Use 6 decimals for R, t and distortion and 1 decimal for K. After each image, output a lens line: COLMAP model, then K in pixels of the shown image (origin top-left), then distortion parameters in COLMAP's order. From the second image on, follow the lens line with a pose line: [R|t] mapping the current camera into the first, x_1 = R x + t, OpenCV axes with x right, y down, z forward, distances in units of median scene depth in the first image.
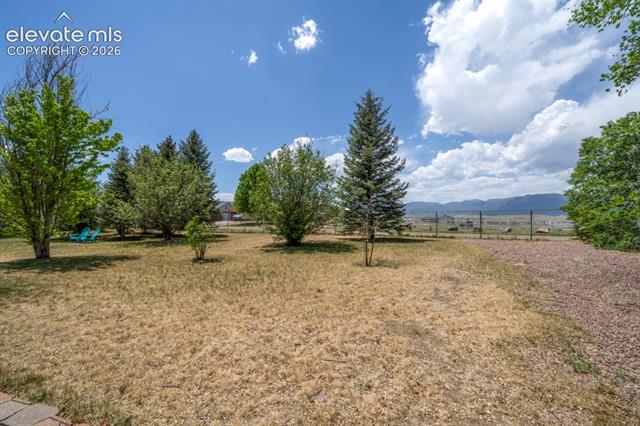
lens RADIAL K [[245.3, 0, 319.4], [0, 245.3, 213.8], [0, 0, 1]] dist [-0.000258, 0.000161]
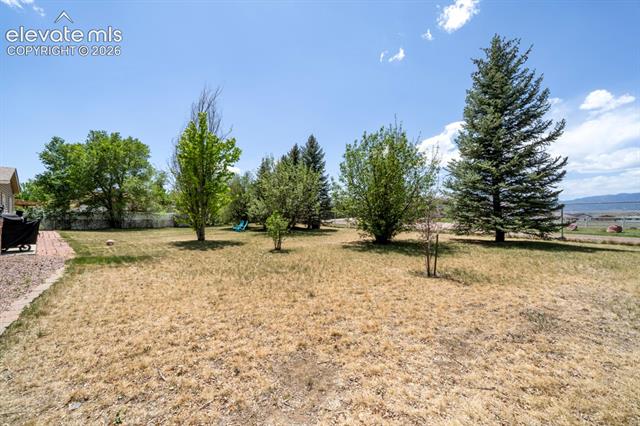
lens RADIAL K [[245.3, 0, 319.9], [0, 245.3, 214.4], [0, 0, 1]] dist [-0.000258, 0.000161]
pose [[0.833001, -0.000993, -0.553270, 0.181172], [0.009850, 0.999867, 0.013034, 0.007390], [0.553183, -0.016307, 0.832900, 0.113531]]
